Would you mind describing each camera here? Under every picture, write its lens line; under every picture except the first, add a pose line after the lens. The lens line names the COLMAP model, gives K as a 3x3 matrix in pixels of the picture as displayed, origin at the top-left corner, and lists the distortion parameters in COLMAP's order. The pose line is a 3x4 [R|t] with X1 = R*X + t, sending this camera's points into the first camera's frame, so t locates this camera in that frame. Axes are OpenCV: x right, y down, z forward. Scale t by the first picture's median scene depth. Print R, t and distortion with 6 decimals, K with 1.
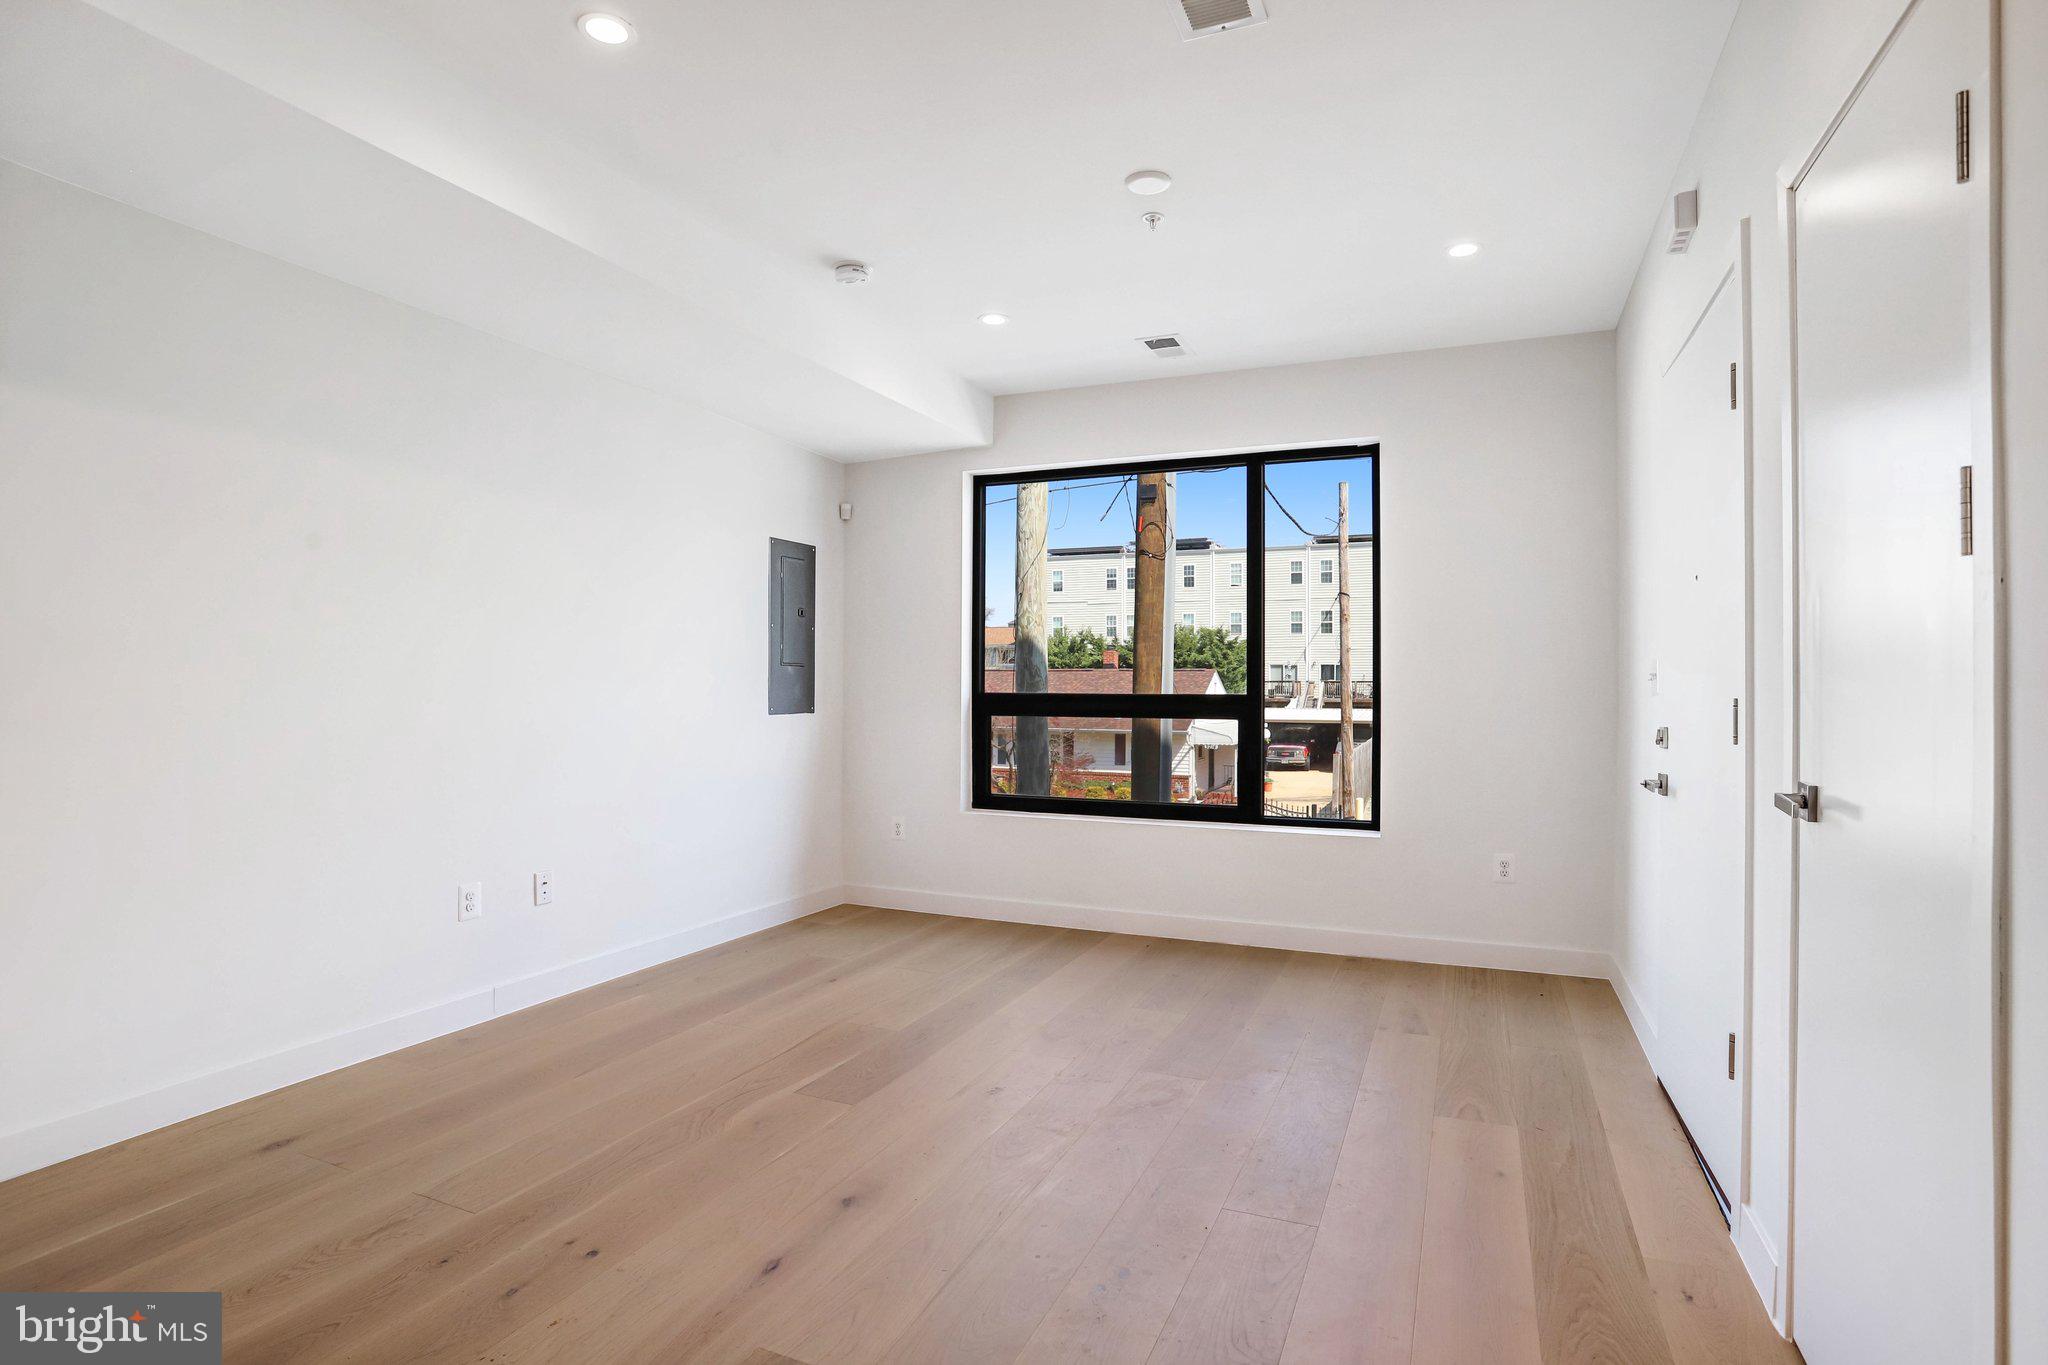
lens RADIAL K [[1049.7, 0, 1034.6], [0, 1049.7, 714.3], [0, 0, 1]] dist [0.004119, 0.005459]
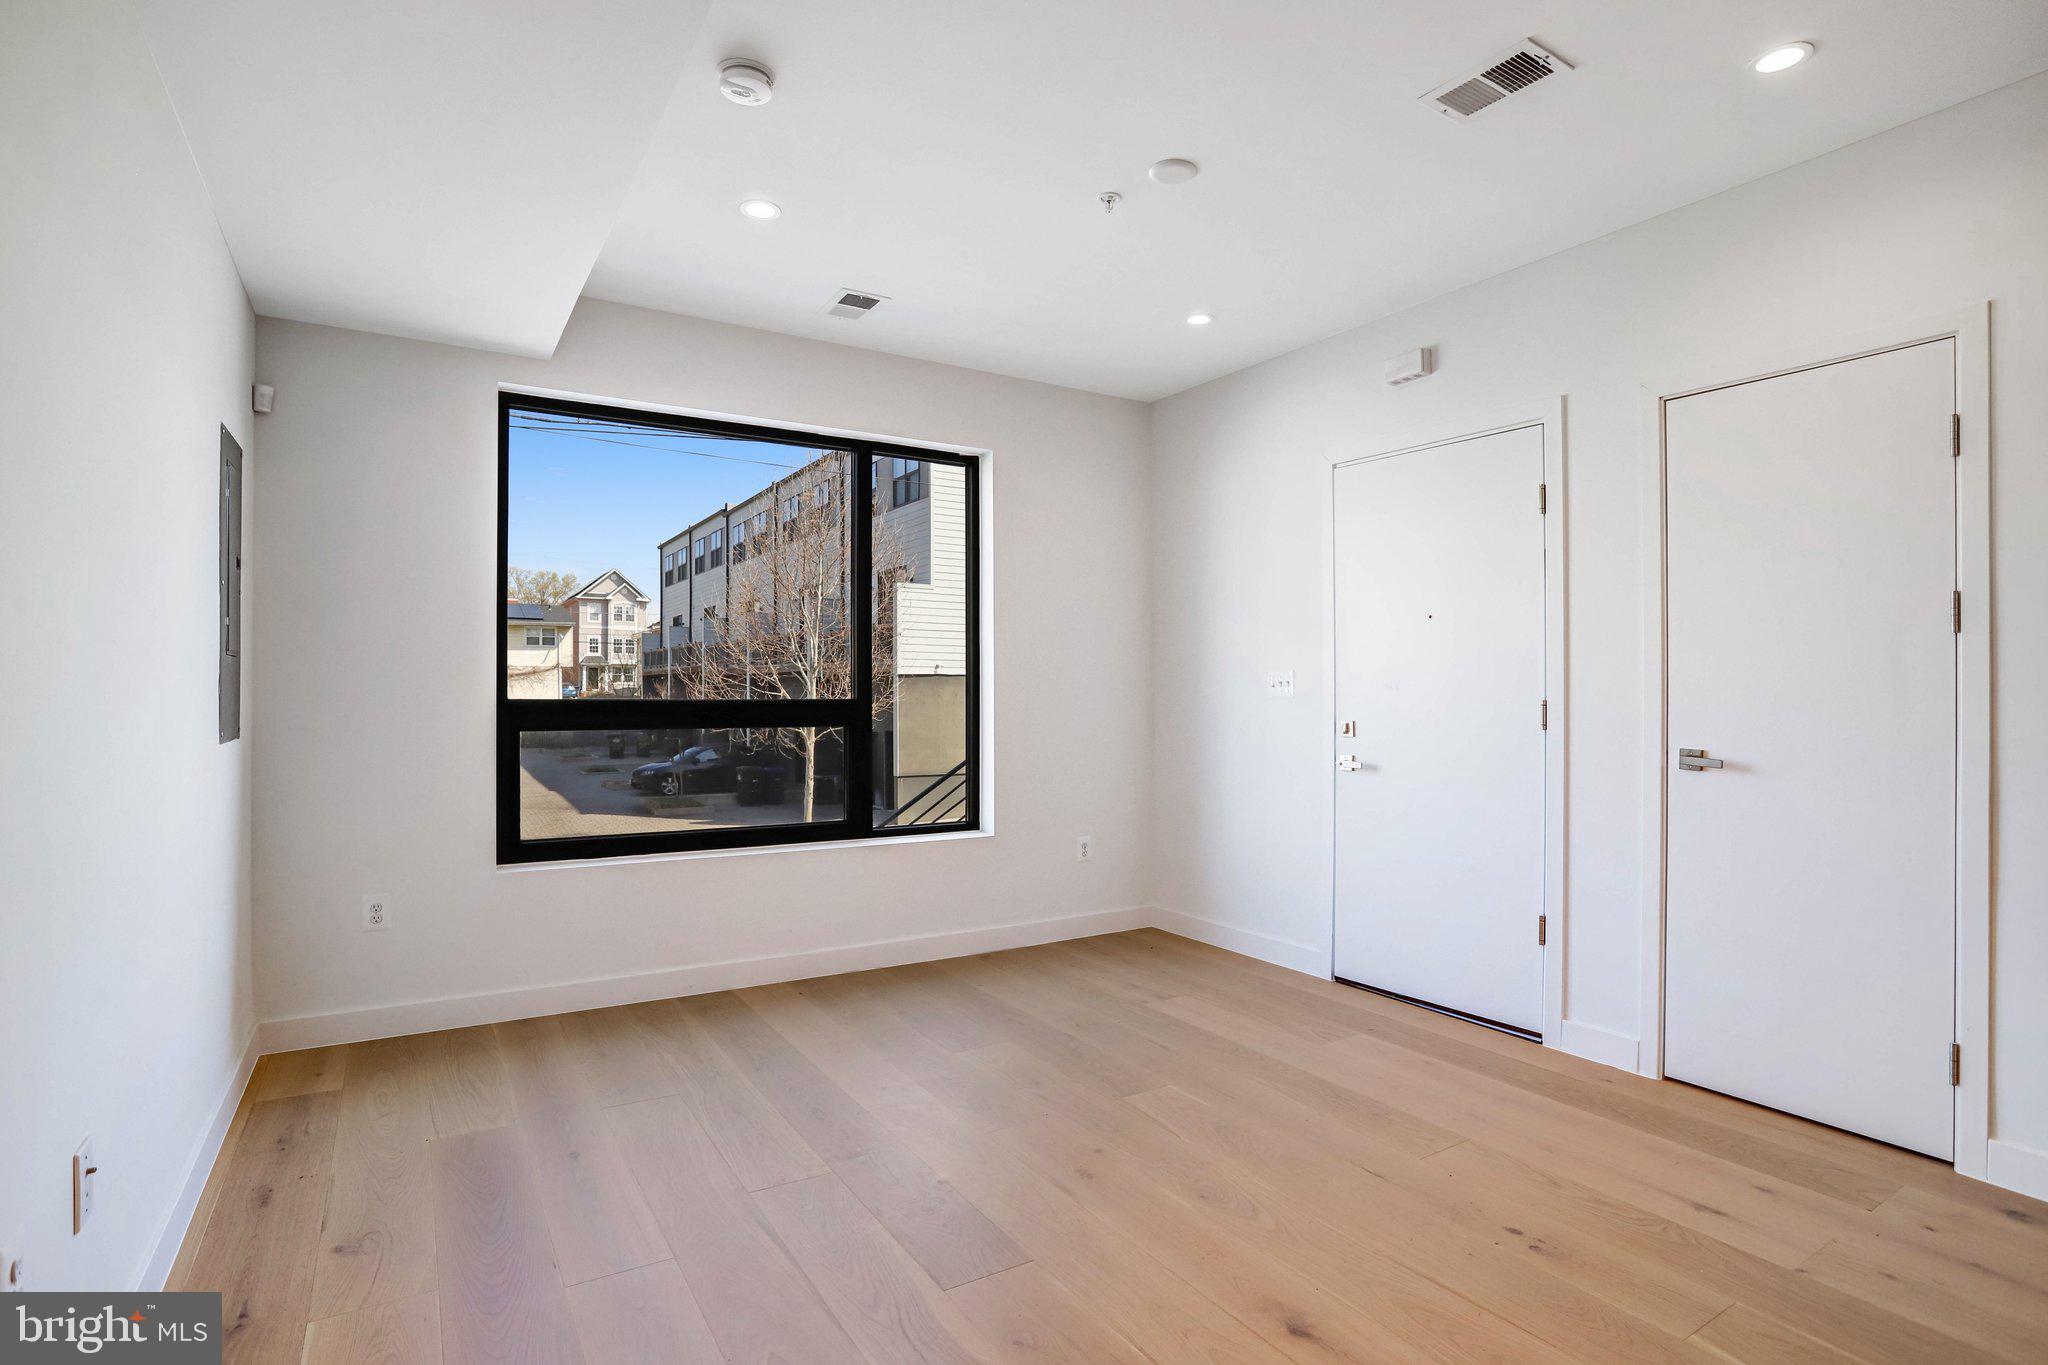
lens RADIAL K [[1049.7, 0, 1023.9], [0, 1049.7, 704.7], [0, 0, 1]] dist [0.004119, 0.005459]
pose [[0.589761, -0.010996, 0.807503, -0.417486], [0.025605, 0.999659, -0.005088, -0.004819], [-0.807172, 0.023677, 0.589842, 0.304489]]
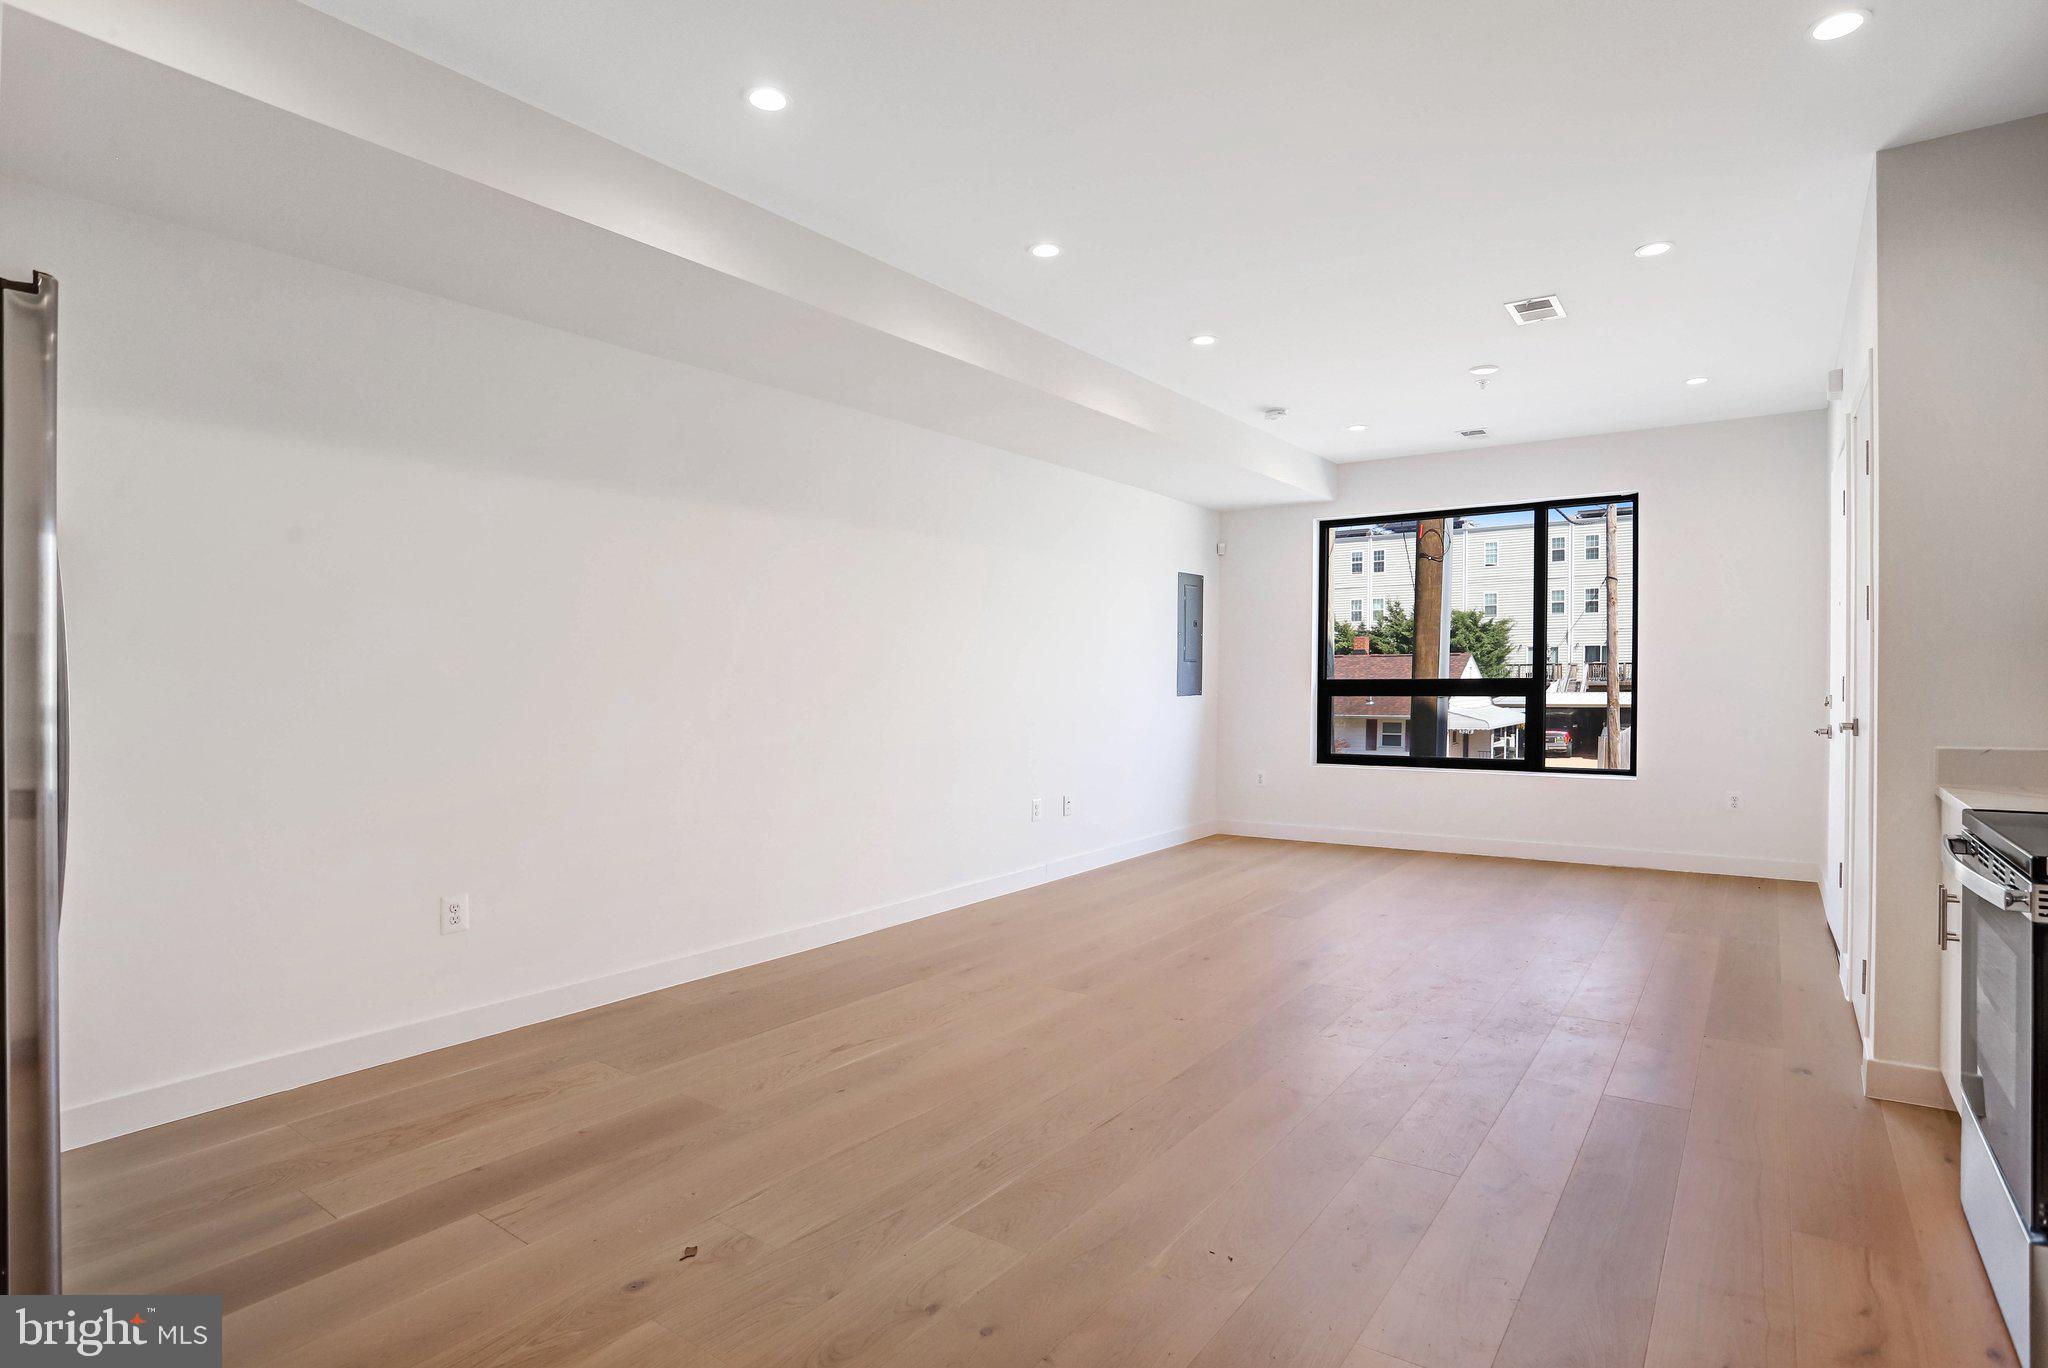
lens RADIAL K [[1049.7, 0, 1072.3], [0, 1049.7, 741.3], [0, 0, 1]] dist [0.004119, 0.005459]
pose [[0.982614, -0.002467, -0.185646, -0.120833], [0.009307, 0.999309, 0.035978, 0.008193], [0.185429, -0.037081, 0.981958, -0.415814]]
